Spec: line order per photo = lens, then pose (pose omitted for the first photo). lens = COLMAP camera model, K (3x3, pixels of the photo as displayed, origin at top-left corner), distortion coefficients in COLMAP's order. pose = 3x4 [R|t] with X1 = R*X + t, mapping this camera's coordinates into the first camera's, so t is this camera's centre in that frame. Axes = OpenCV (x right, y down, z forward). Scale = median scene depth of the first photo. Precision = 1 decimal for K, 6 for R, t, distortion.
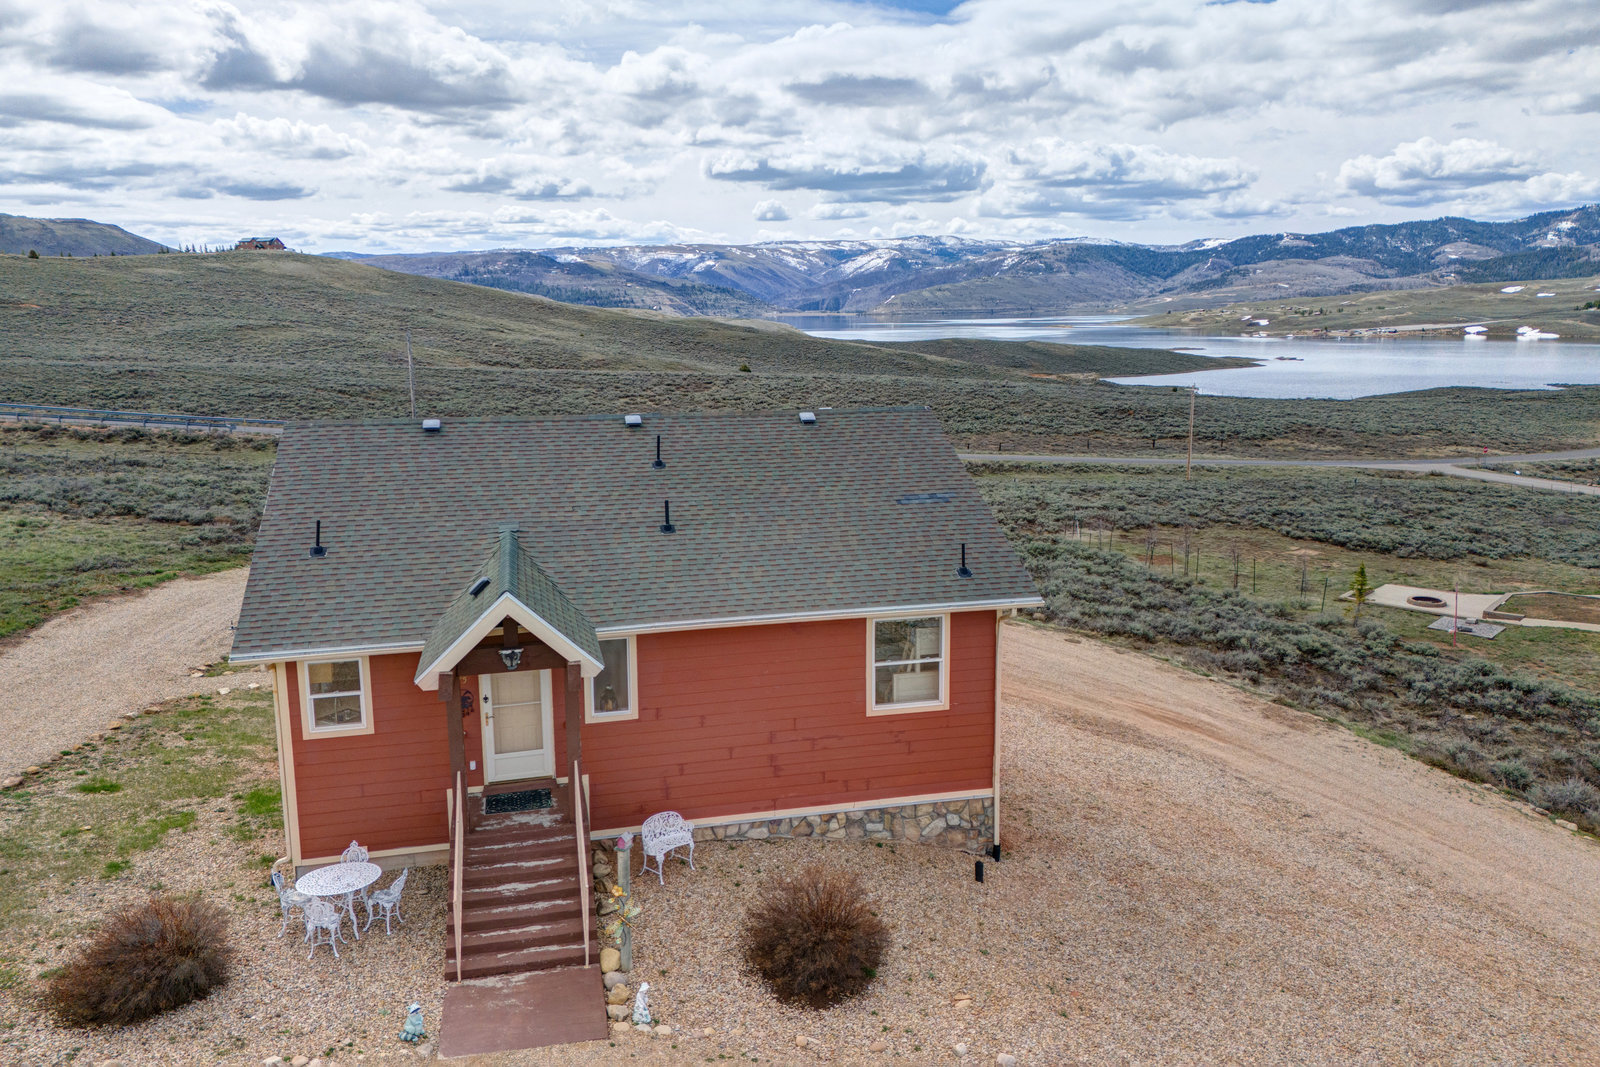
lens RADIAL K [[1170.7, 0, 796.7], [0, 1170.7, 522.7], [0, 0, 1]] dist [0.082654, -0.084781]
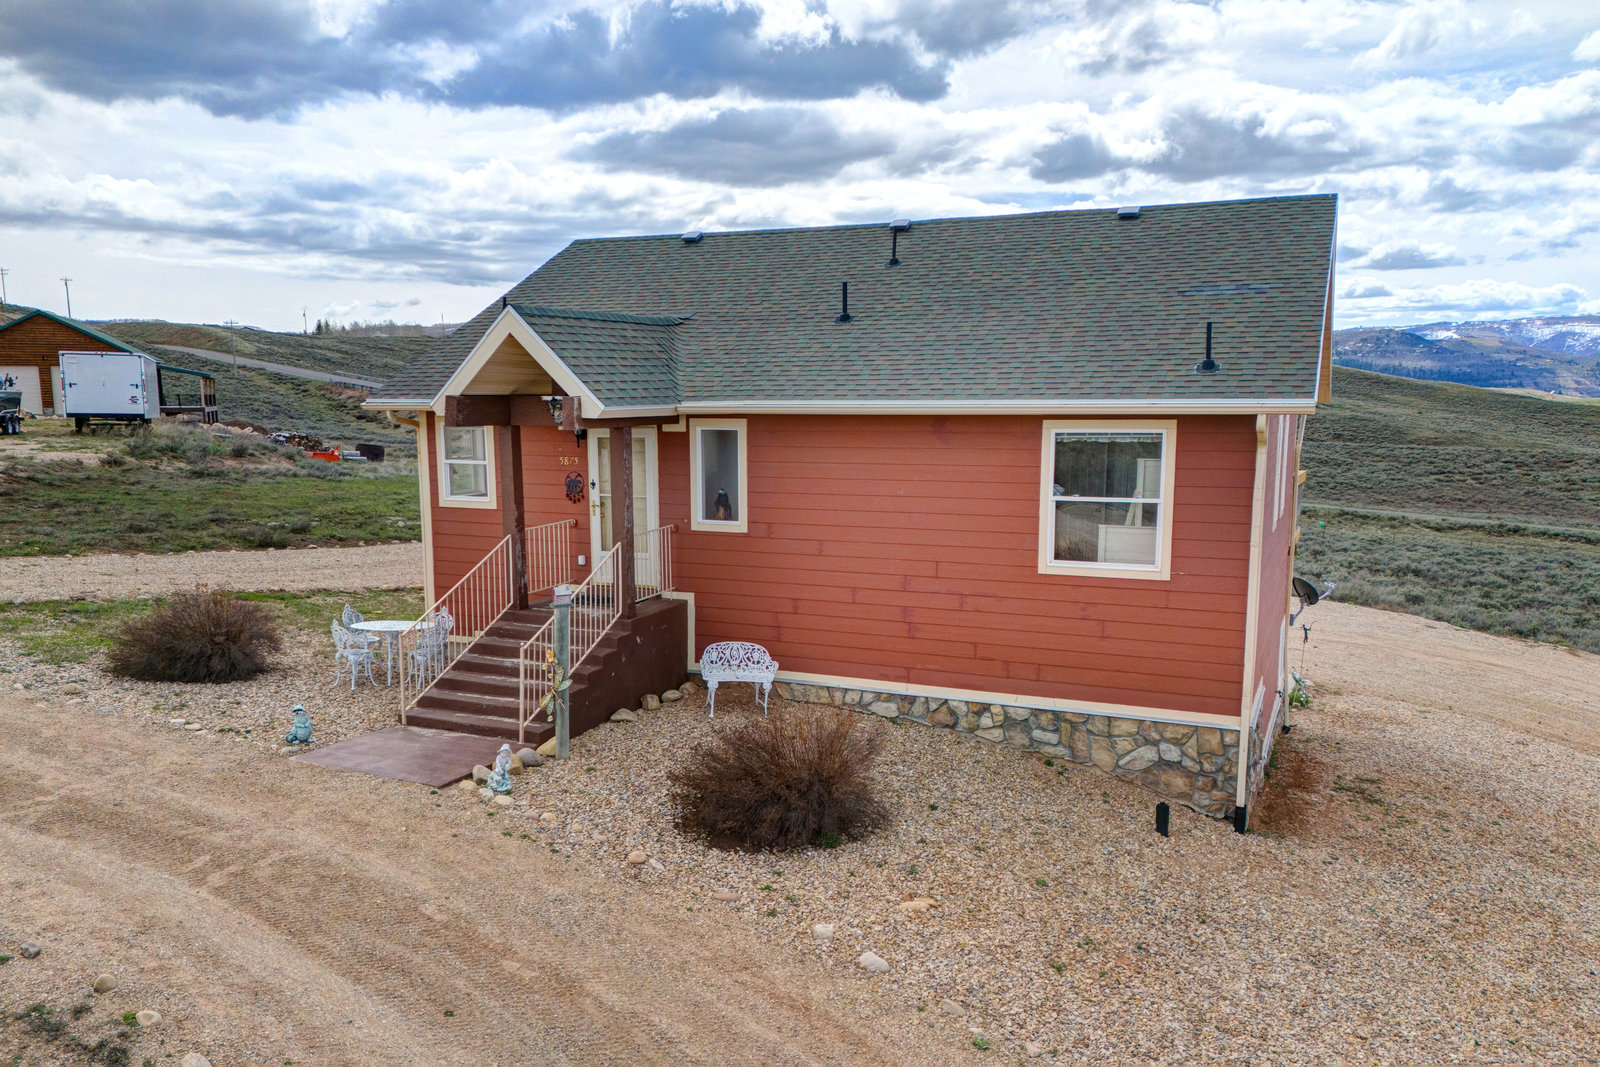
lens RADIAL K [[1260.2, 0, 777.7], [0, 1260.2, 583.1], [0, 0, 1]] dist [0.098479, -0.107426]
pose [[0.792102, 0.095167, -0.602924, 0.191491], [-0.115309, 0.993316, 0.005297, 0.090119], [0.599398, 0.065327, 0.797781, 0.146118]]
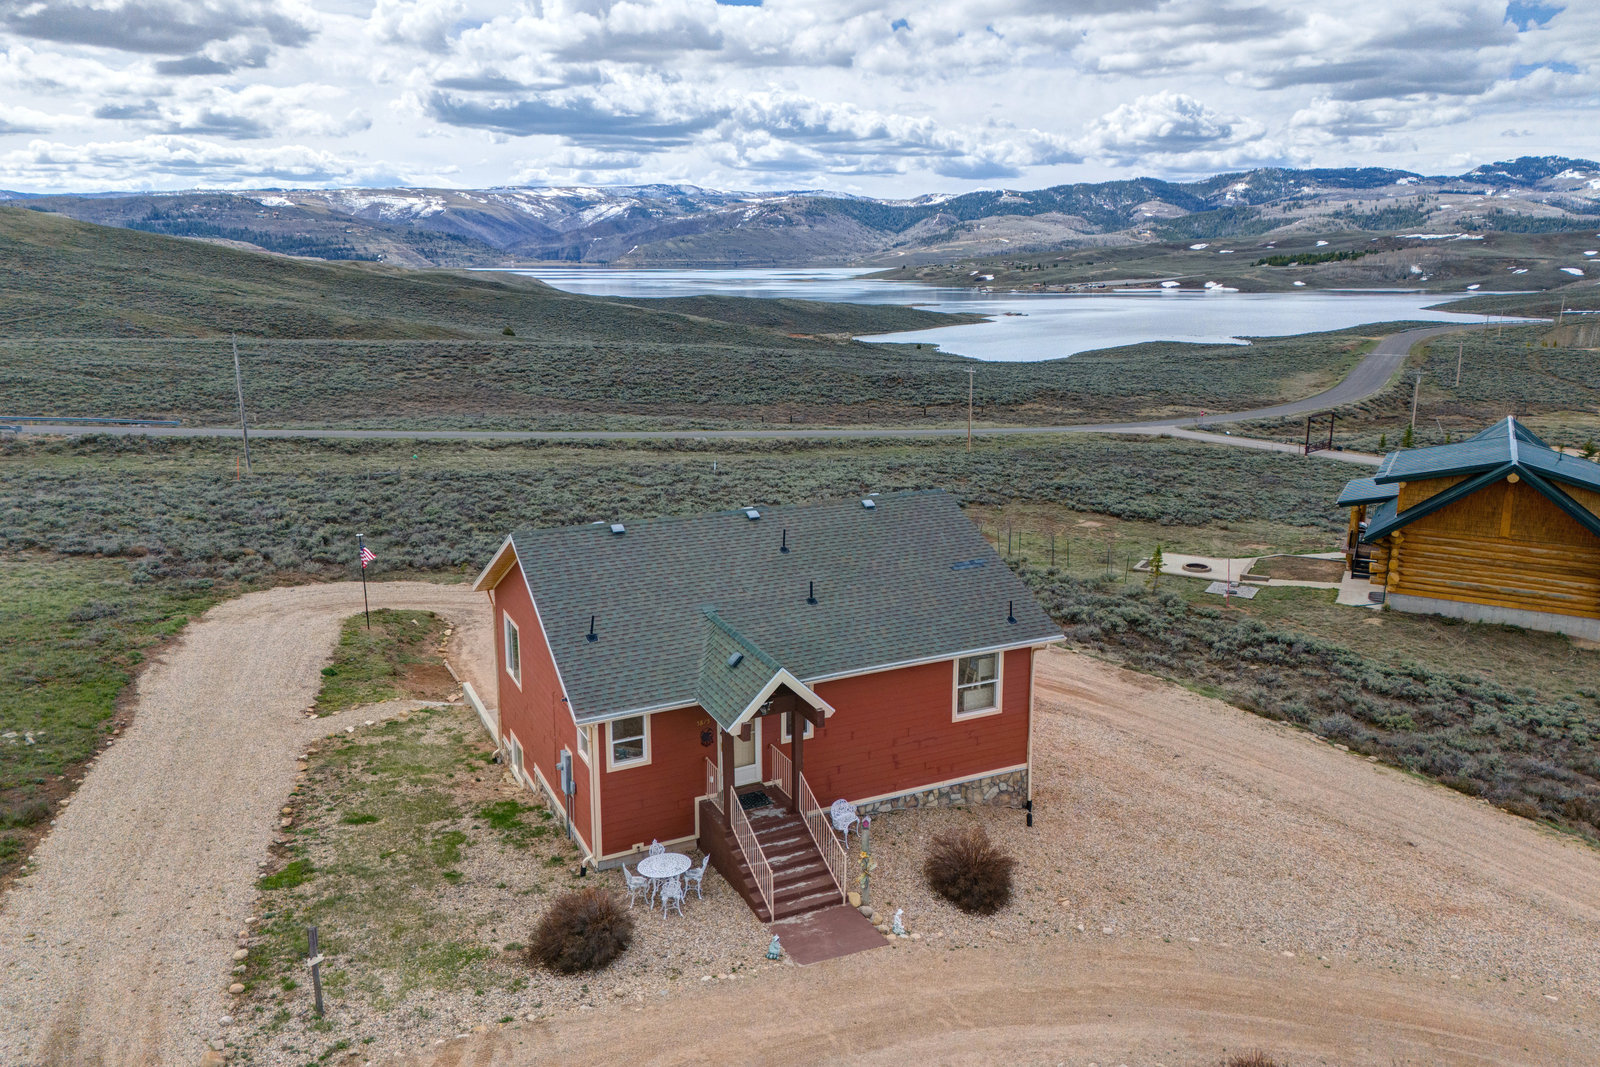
lens RADIAL K [[1170.7, 0, 796.7], [0, 1170.7, 522.7], [0, 0, 1]] dist [0.082654, -0.084781]
pose [[0.977242, -0.043476, 0.207624, -0.205406], [0.035149, 0.998429, 0.043629, -0.074865], [-0.209194, -0.035339, 0.977235, -0.184830]]
